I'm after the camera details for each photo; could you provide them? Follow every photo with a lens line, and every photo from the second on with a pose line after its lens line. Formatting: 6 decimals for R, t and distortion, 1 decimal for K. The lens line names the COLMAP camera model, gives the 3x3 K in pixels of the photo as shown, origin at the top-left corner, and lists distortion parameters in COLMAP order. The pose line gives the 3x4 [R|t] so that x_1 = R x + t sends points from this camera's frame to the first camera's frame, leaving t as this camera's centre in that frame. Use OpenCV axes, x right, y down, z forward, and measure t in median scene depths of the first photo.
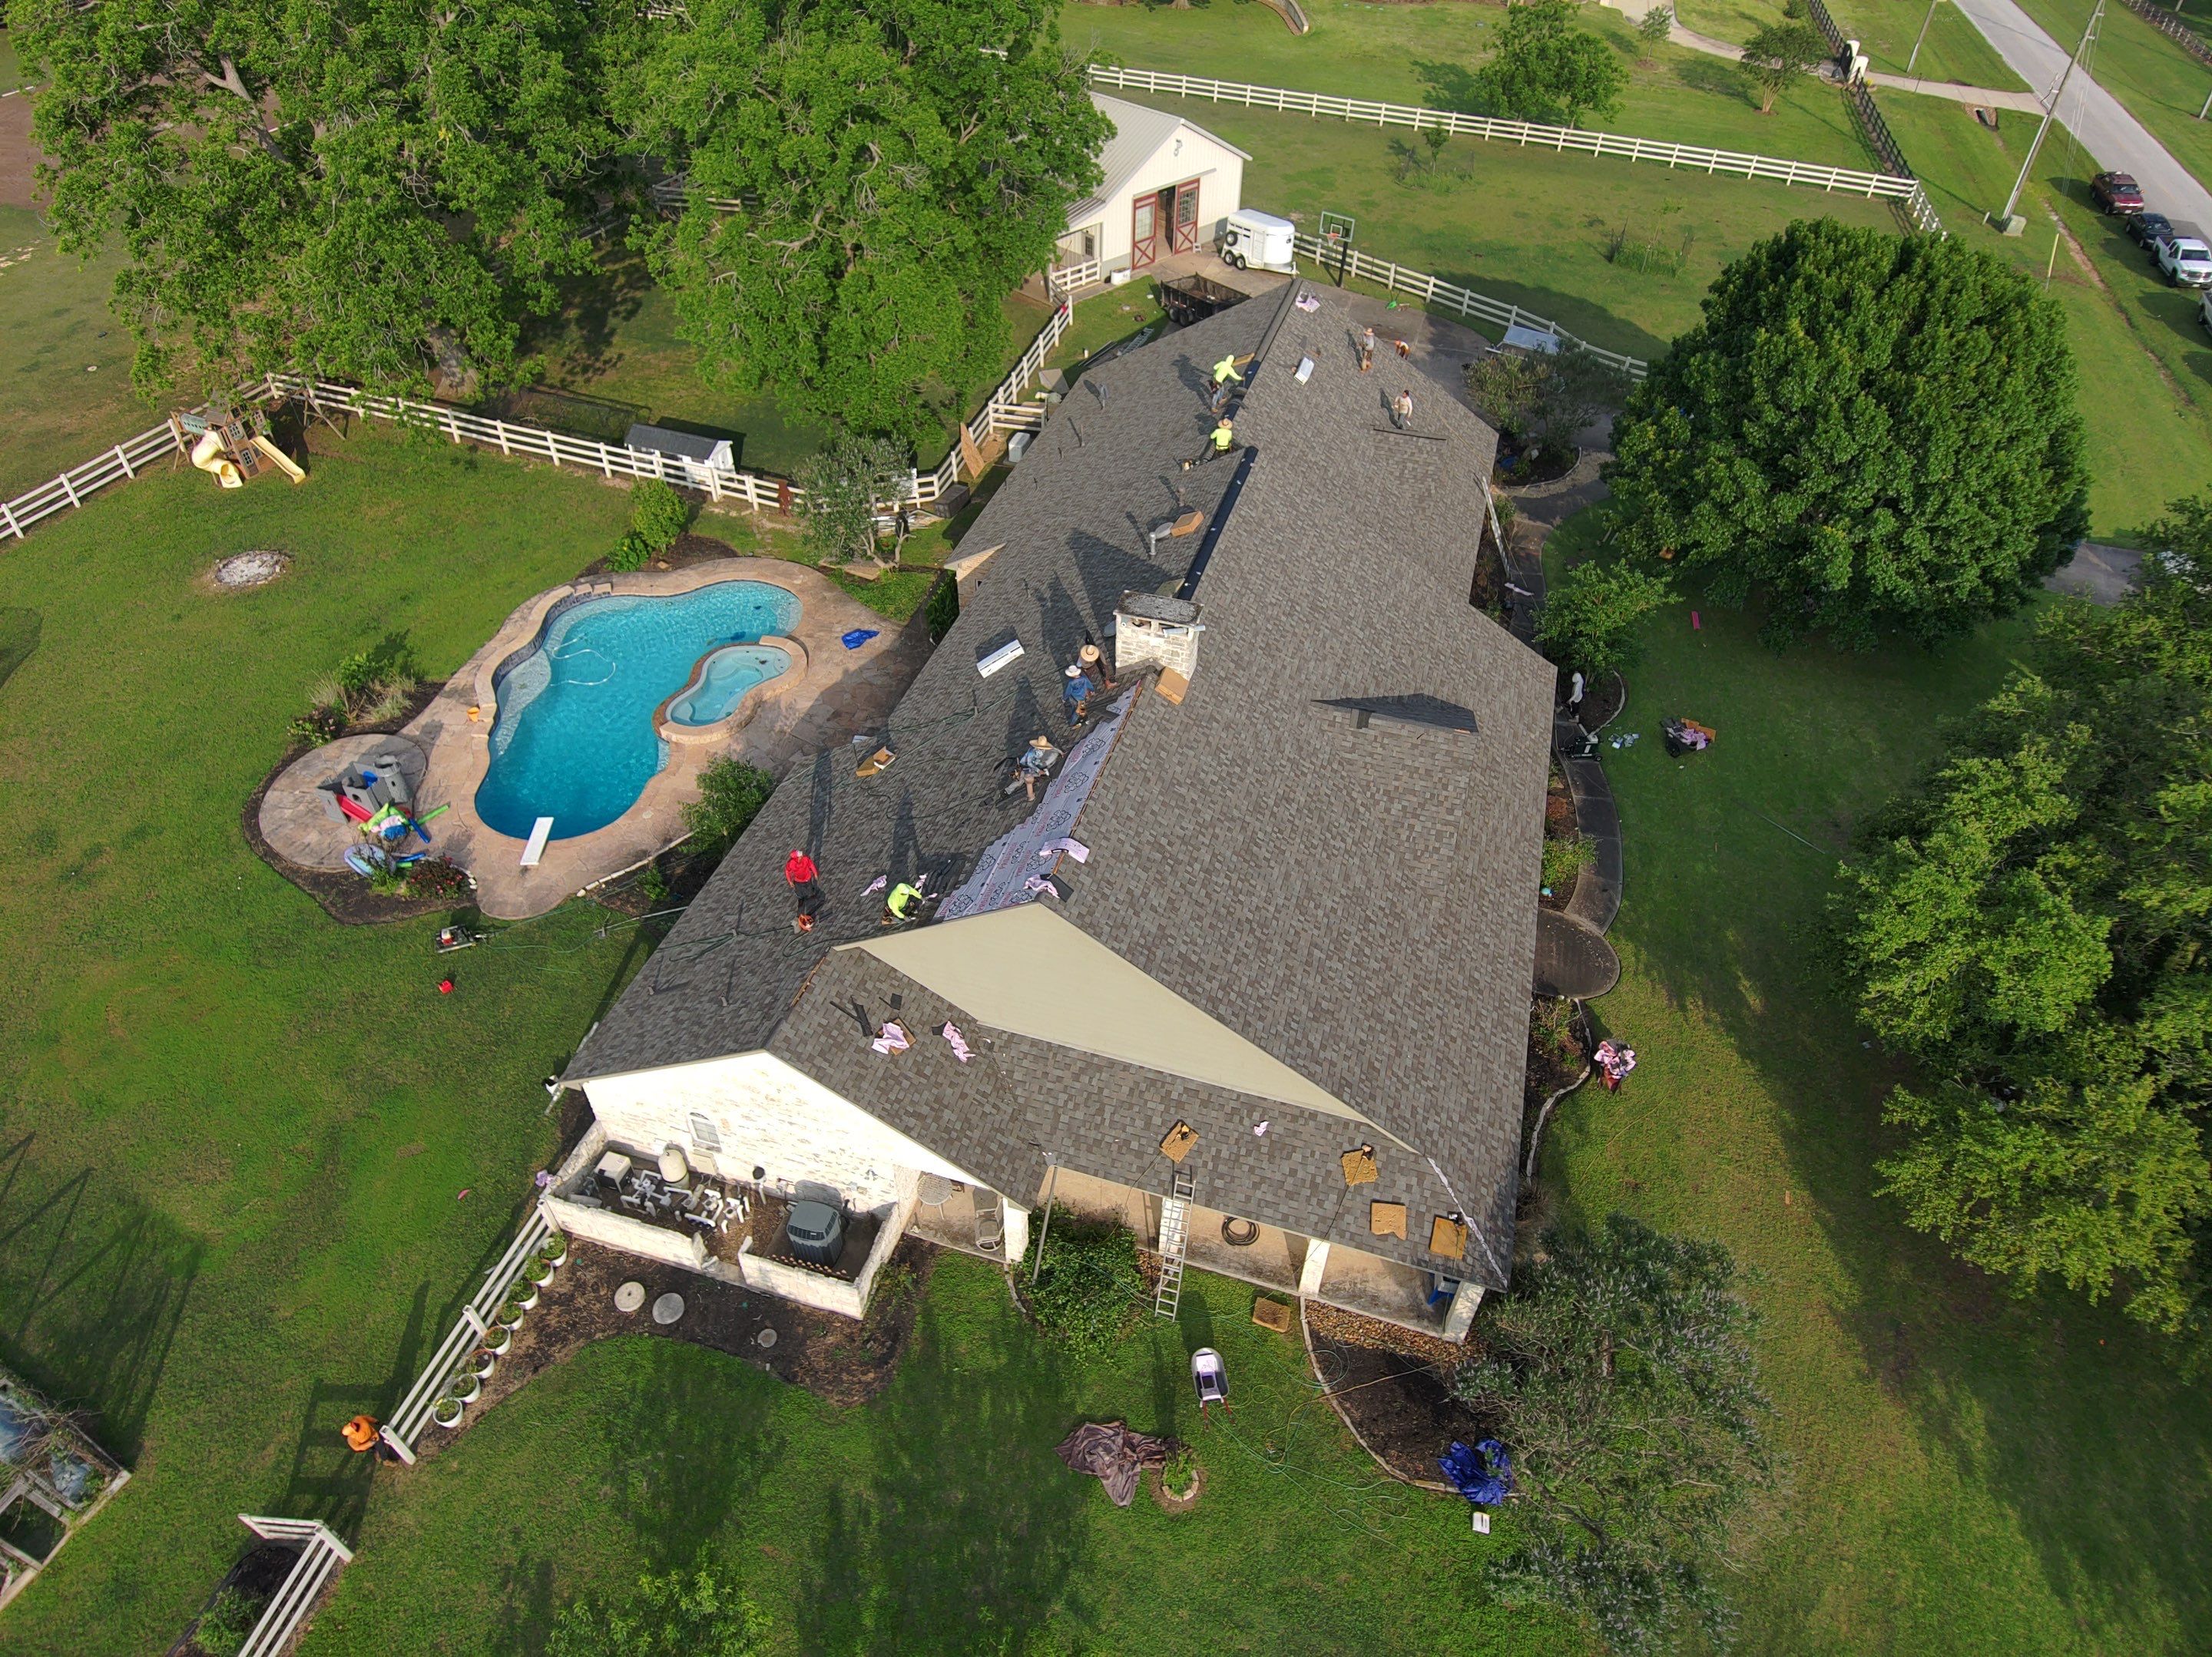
lens RADIAL K [[1302.1, 0, 1113.7], [0, 1302.1, 828.6], [0, 0, 1]] dist [0.092715, -0.124113]
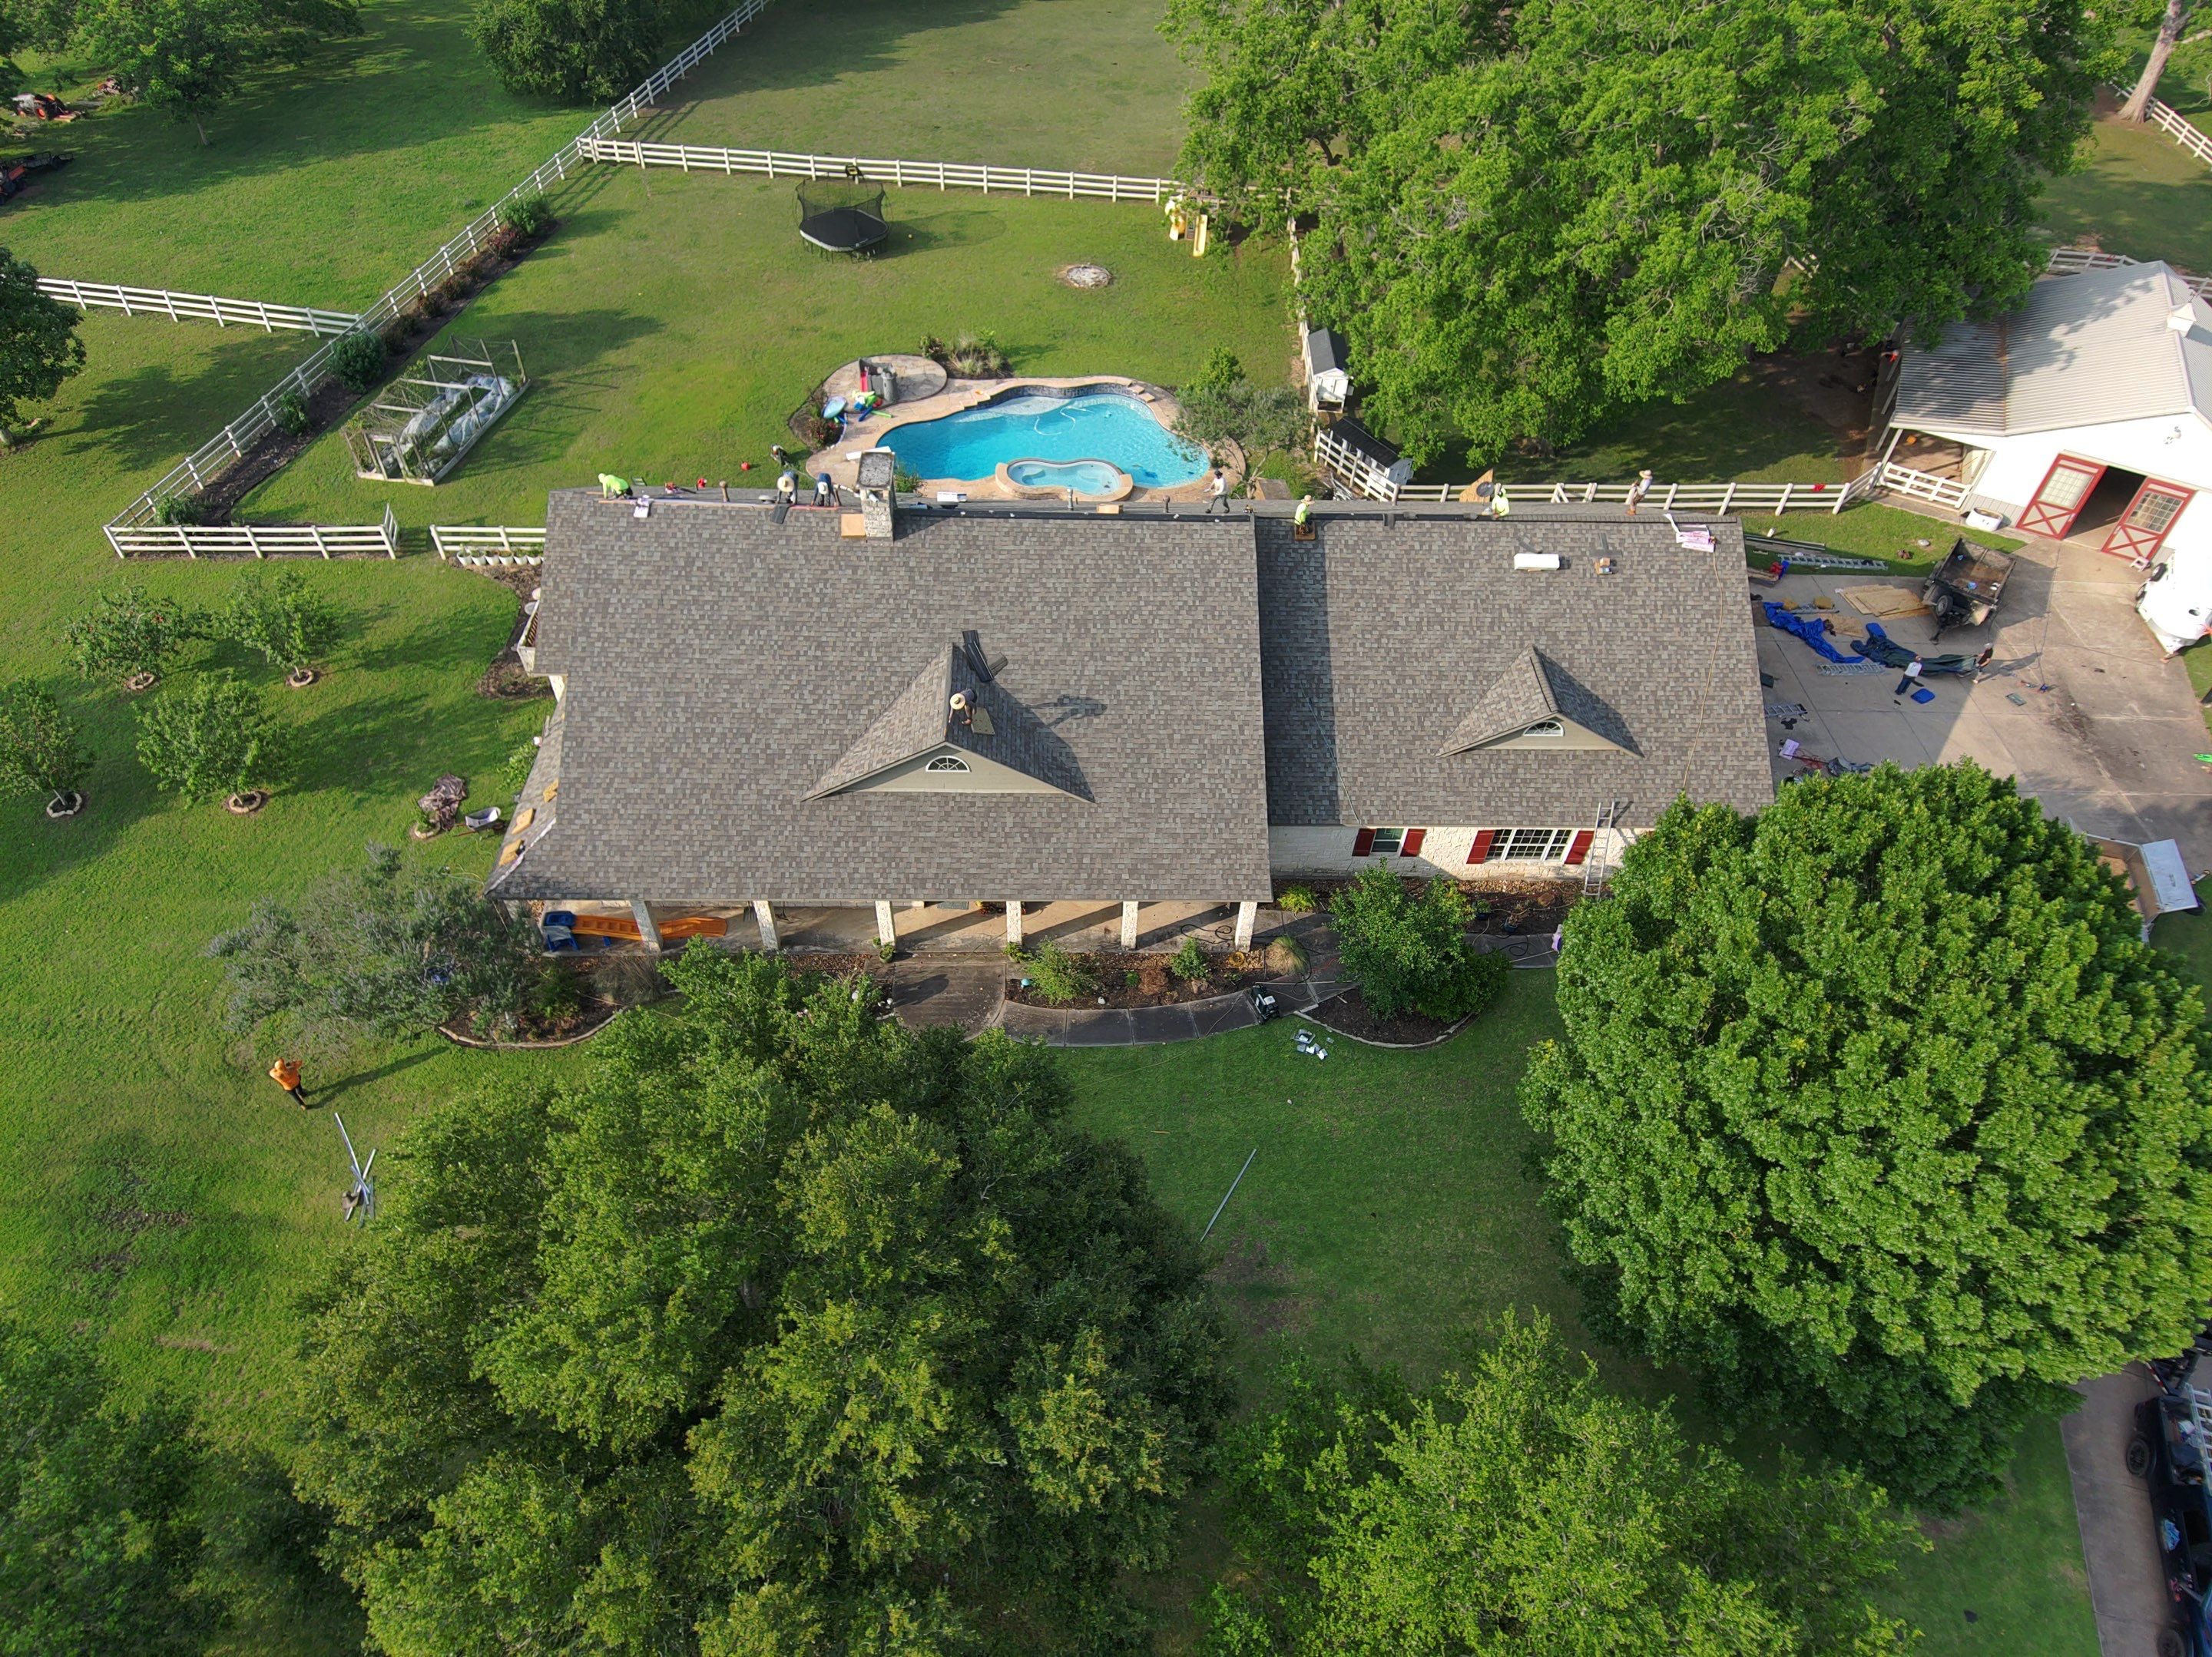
lens RADIAL K [[1302.1, 0, 1113.7], [0, 1302.1, 828.6], [0, 0, 1]] dist [0.092715, -0.124113]
pose [[0.312832, 0.683095, -0.659937, 0.917995], [-0.669981, 0.651201, 0.356459, -0.427127], [0.673247, 0.330633, 0.661377, 0.334123]]
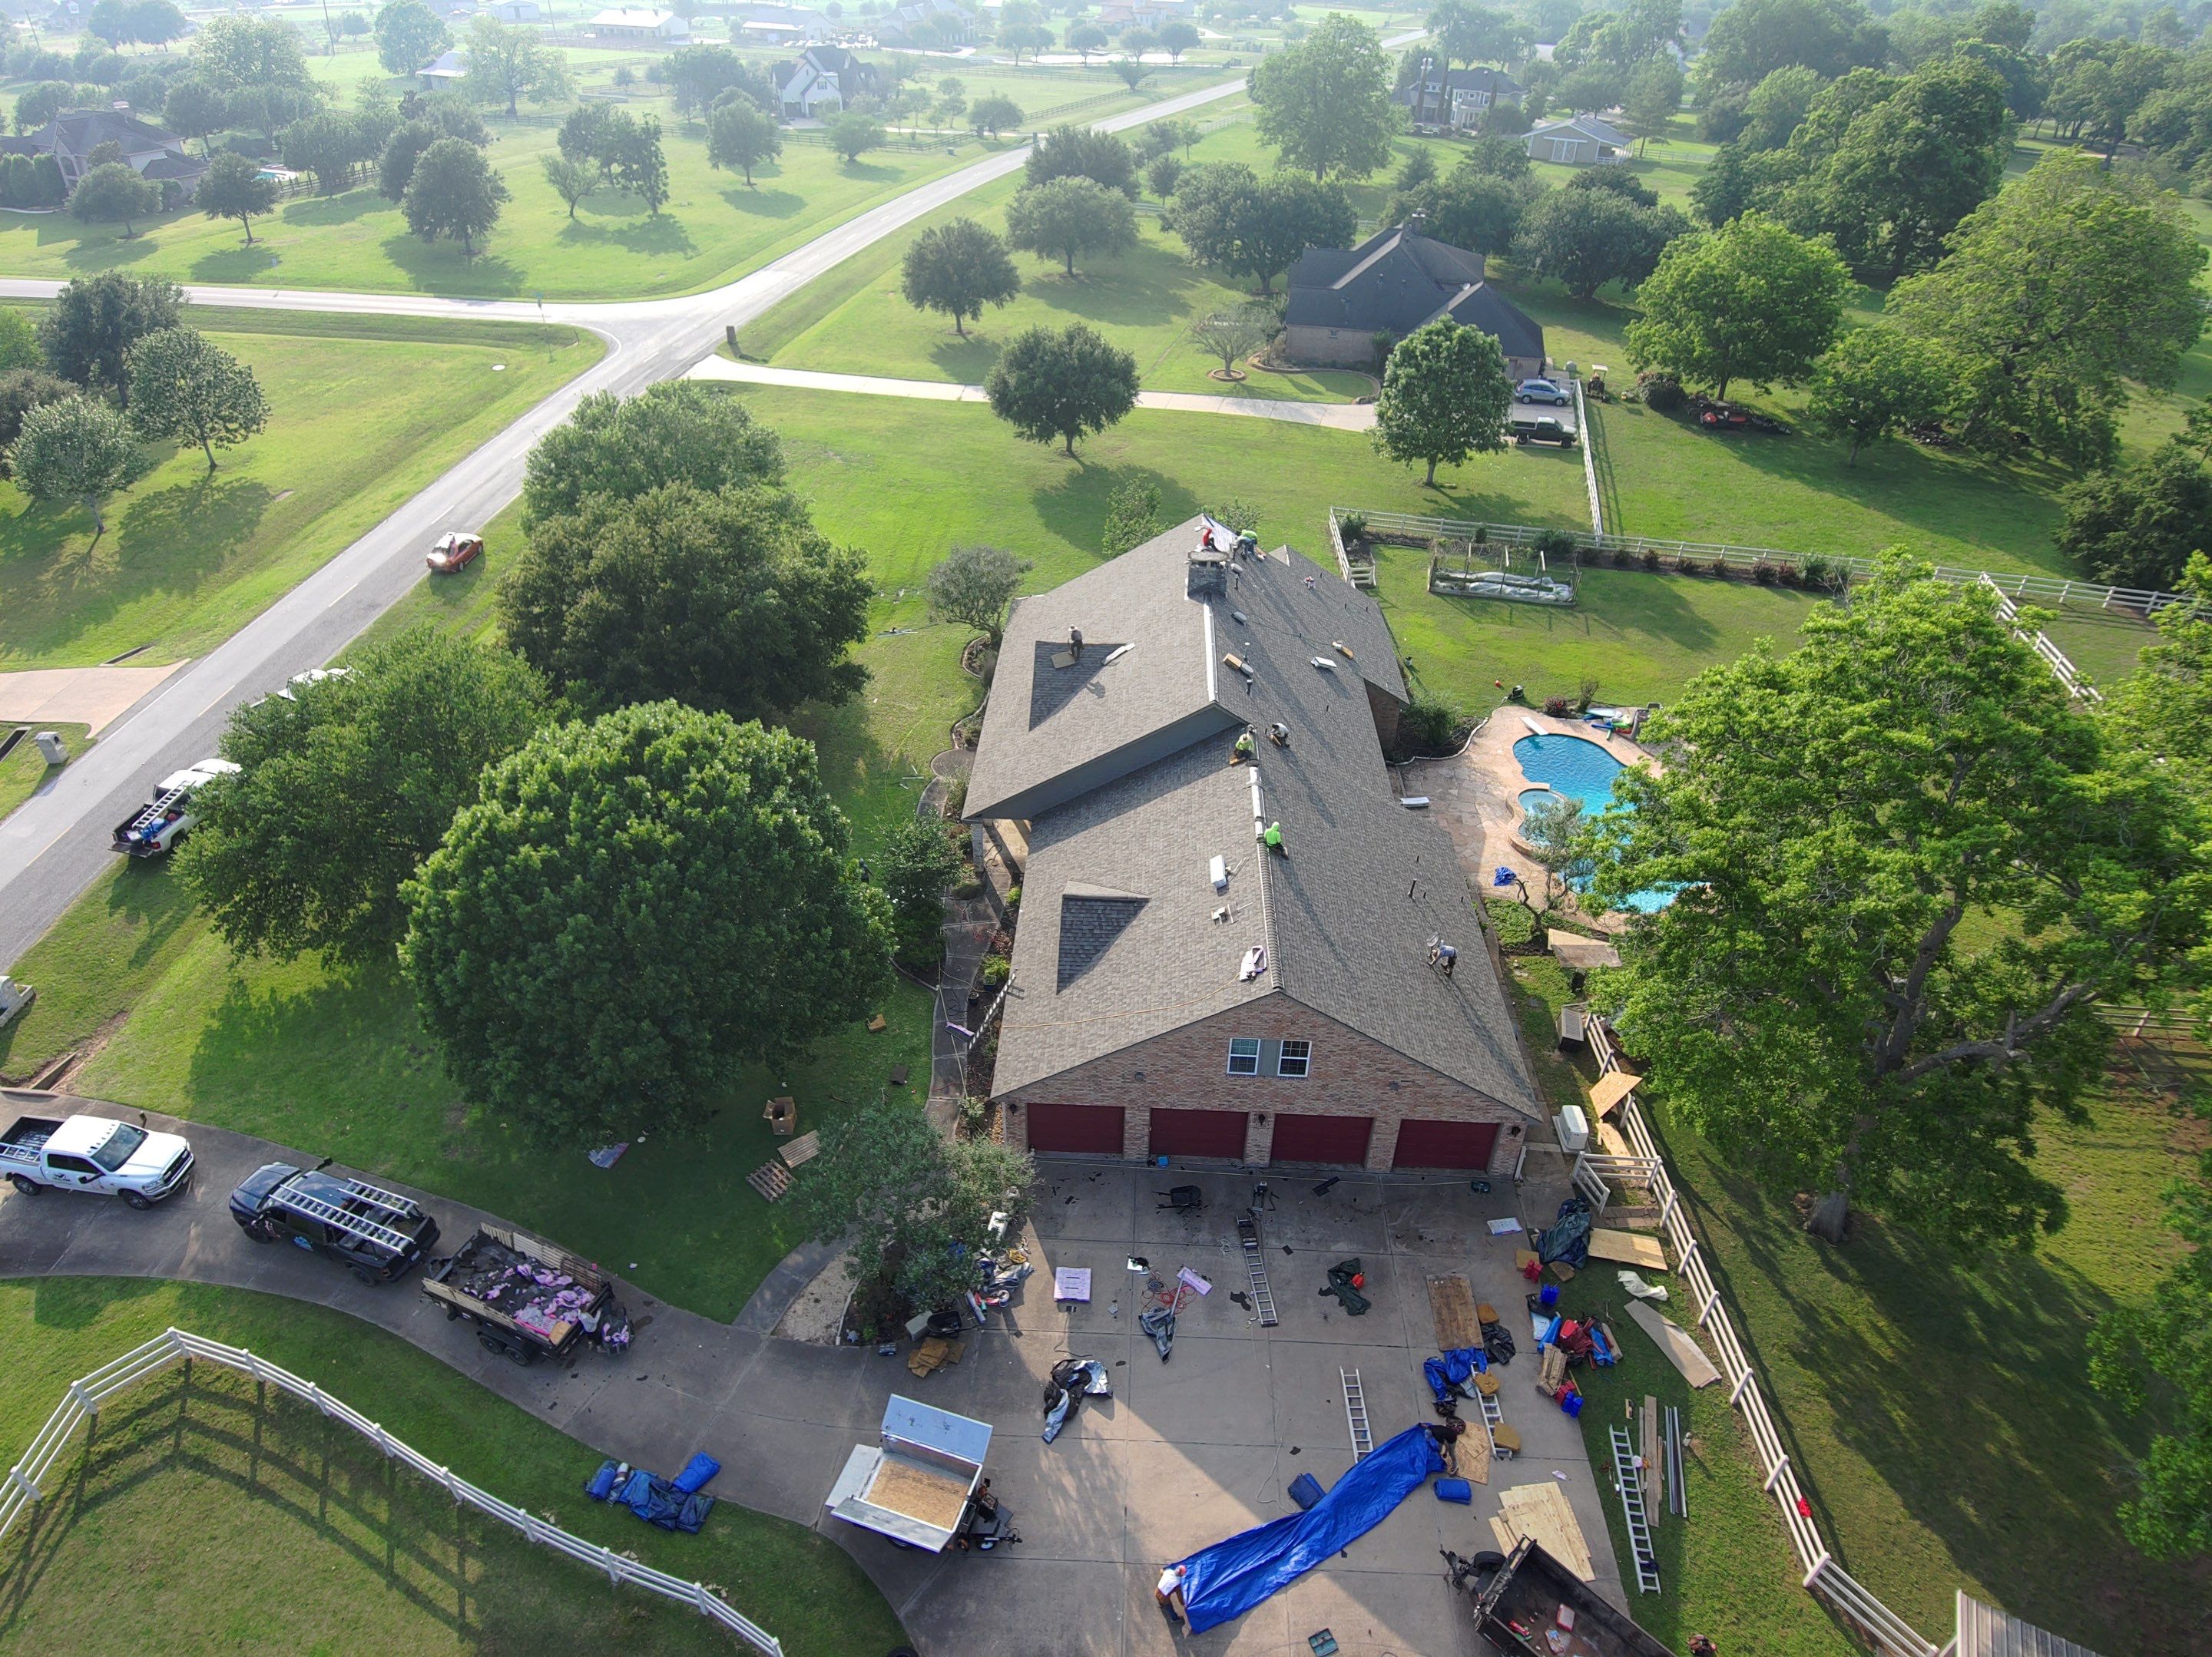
lens RADIAL K [[1302.1, 0, 1113.7], [0, 1302.1, 828.6], [0, 0, 1]] dist [0.092715, -0.124113]
pose [[-0.967536, 0.105038, -0.229873, 0.522888], [-0.201676, 0.227299, 0.952713, -1.504547], [0.152321, 0.968144, -0.198736, 1.378021]]
